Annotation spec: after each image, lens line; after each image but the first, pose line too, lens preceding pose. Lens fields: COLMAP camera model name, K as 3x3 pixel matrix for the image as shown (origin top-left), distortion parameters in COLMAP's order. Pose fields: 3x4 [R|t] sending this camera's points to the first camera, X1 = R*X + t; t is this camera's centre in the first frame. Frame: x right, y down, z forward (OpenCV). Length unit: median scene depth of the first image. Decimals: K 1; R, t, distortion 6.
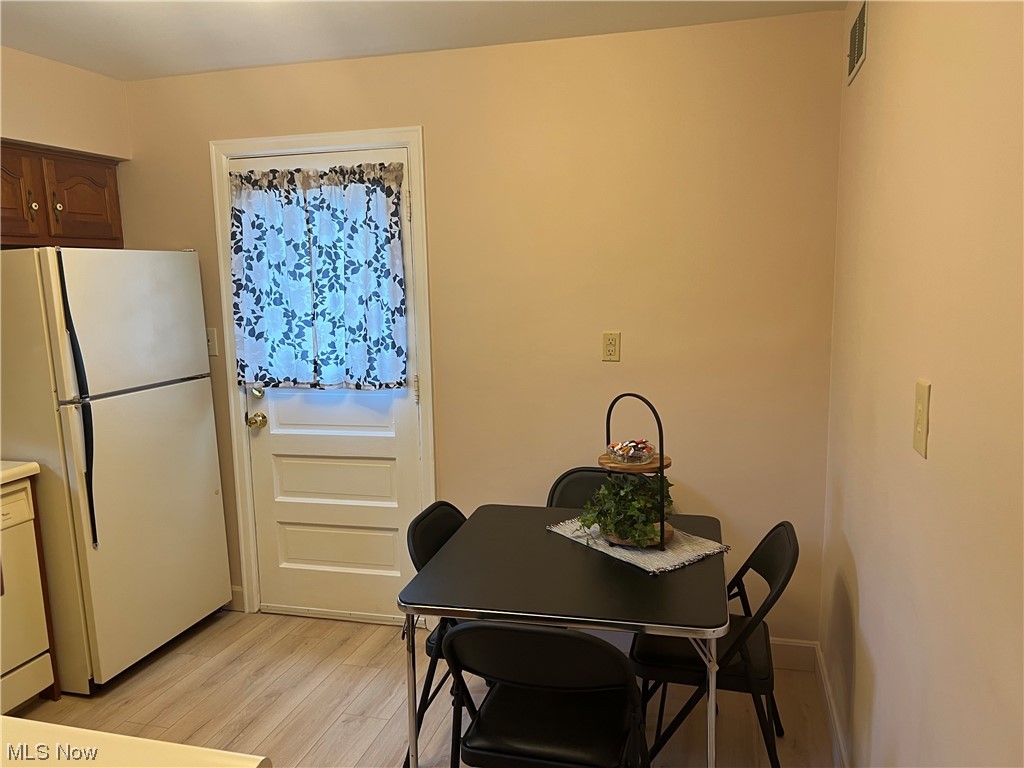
lens RADIAL K [[775.5, 0, 514.2], [0, 775.5, 385.5], [0, 0, 1]] dist [0.061146, -0.035650]
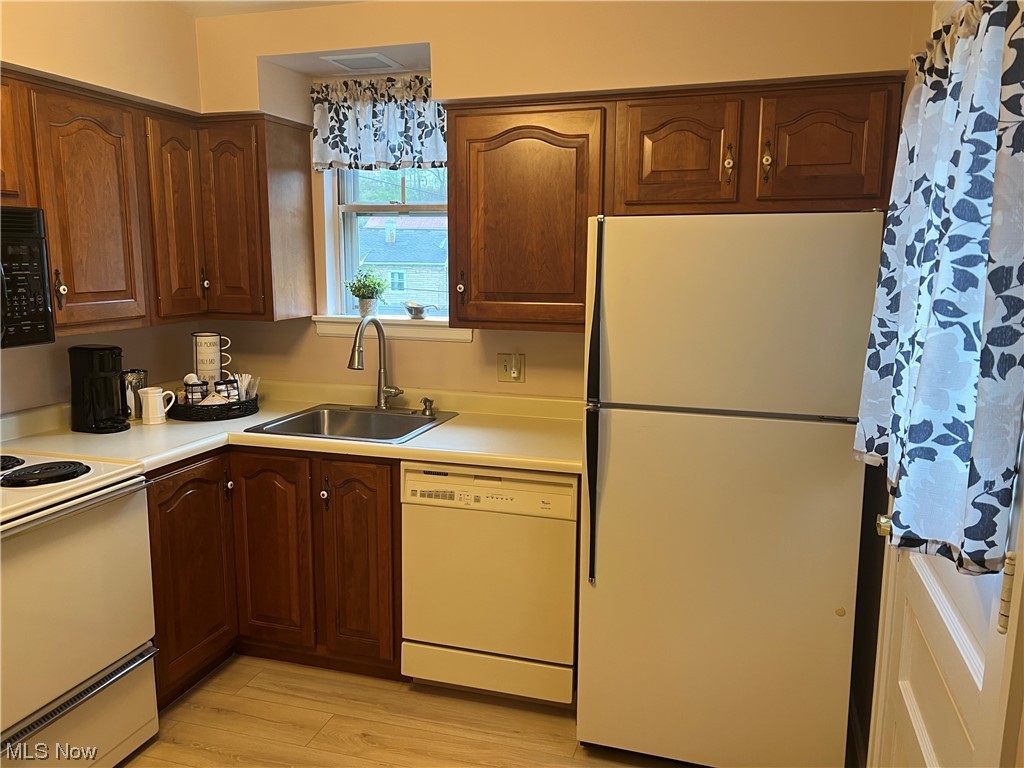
lens RADIAL K [[775.5, 0, 515.1], [0, 775.5, 375.4], [0, 0, 1]] dist [0.061146, -0.035650]
pose [[-0.034240, 0.170946, -0.984685, 0.206649], [-0.151182, 0.973039, 0.174181, -0.118379], [0.987913, 0.154831, -0.007473, 0.789962]]
